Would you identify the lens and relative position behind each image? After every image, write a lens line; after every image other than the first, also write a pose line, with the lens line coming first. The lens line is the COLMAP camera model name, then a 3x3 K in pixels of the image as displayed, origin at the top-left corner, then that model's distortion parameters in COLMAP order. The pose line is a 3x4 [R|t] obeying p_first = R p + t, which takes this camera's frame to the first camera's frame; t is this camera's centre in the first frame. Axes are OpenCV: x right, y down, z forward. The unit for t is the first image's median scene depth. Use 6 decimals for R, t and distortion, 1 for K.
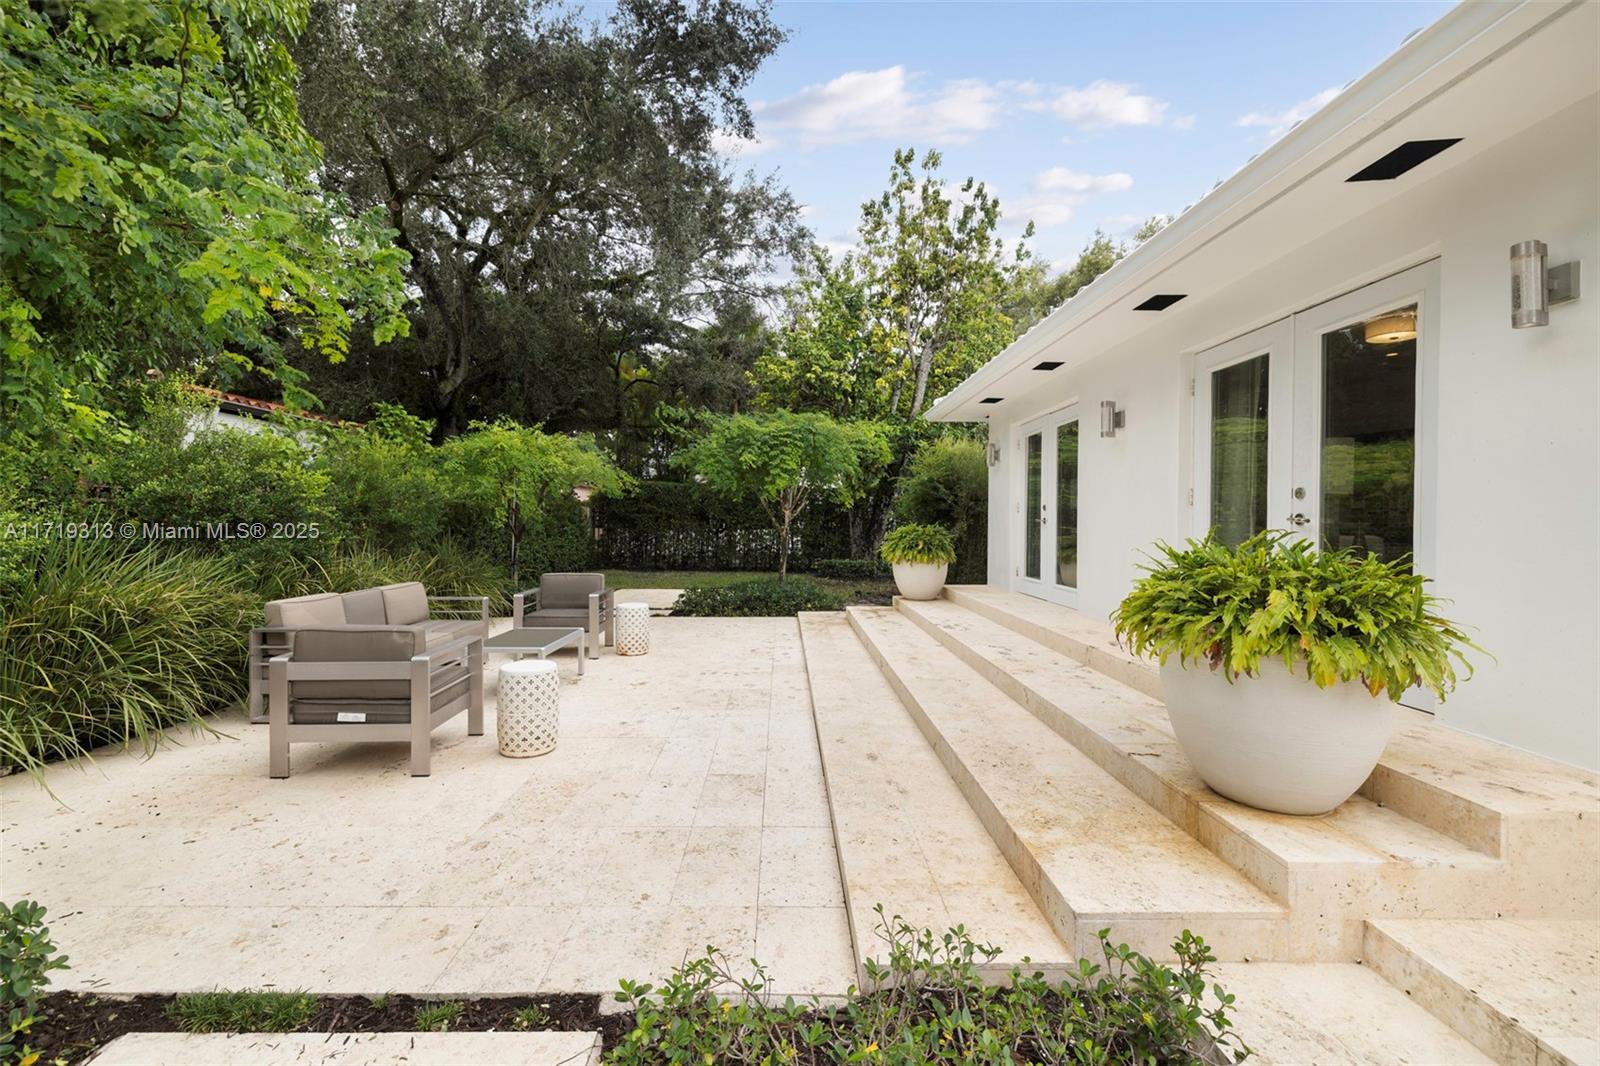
lens RADIAL K [[689.7, 0, 801.2], [0, 689.7, 526.1], [0, 0, 1]] dist [0.002551, 0.000667]
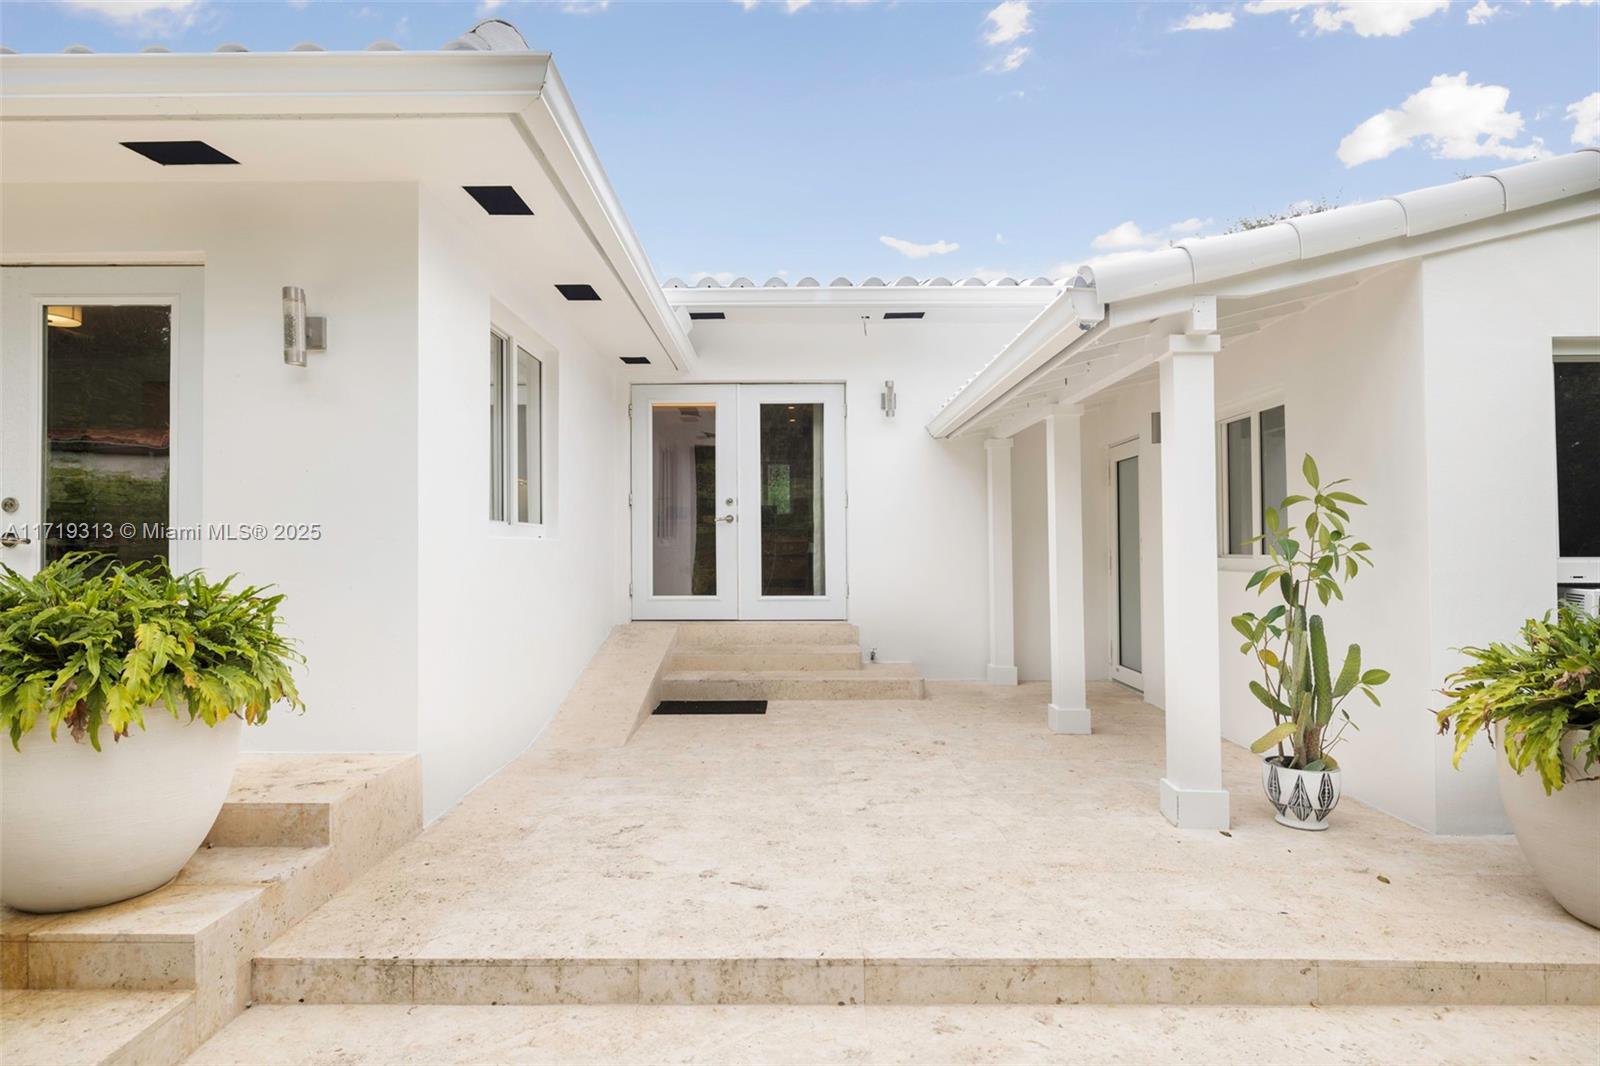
lens RADIAL K [[868.1, 0, 790.0], [0, 868.1, 526.6], [0, 0, 1]] dist [-0.000996, 0.000625]
pose [[0.026893, 0.015704, 0.999515, -0.347046], [0.010305, 0.999819, -0.015986, 0.000057], [-0.999585, 0.010730, 0.026726, 0.204920]]
